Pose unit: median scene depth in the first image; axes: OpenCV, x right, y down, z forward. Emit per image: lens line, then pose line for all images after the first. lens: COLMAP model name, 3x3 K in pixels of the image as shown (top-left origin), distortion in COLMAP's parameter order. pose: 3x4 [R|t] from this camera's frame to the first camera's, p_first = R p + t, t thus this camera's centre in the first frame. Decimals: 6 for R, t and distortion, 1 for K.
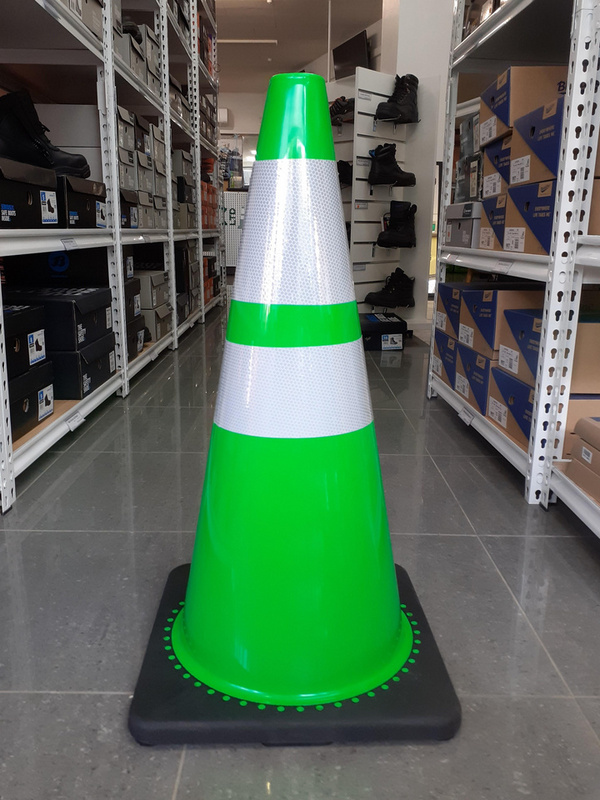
lens RADIAL K [[650.7, 0, 298.4], [0, 650.7, 401.4], [0, 0, 1]] dist [-0.026017, 0.009482]
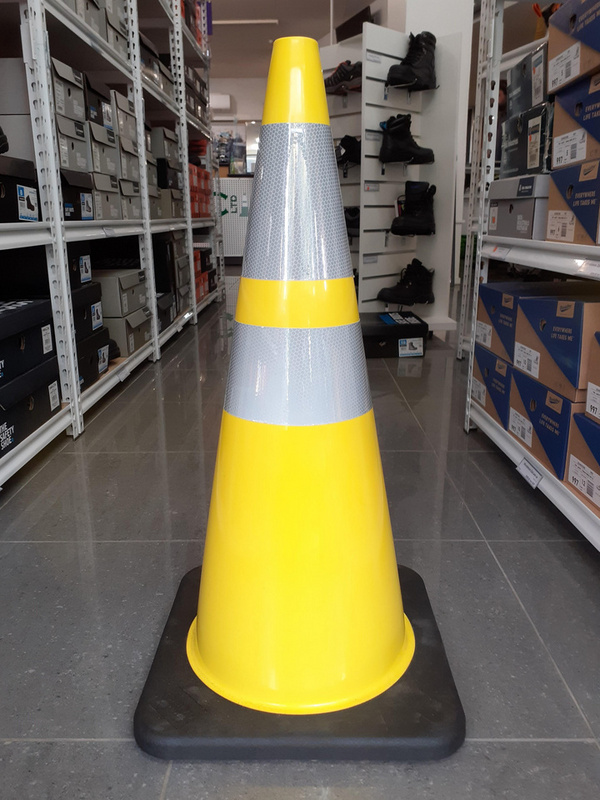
lens RADIAL K [[650.7, 0, 301.5], [0, 650.7, 396.7], [0, 0, 1]] dist [-0.026017, 0.009482]
pose [[0.999805, -0.017801, -0.008534, 0.008461], [0.017907, 0.999762, 0.012449, -0.048697], [0.008310, -0.012599, 0.999886, 0.180033]]
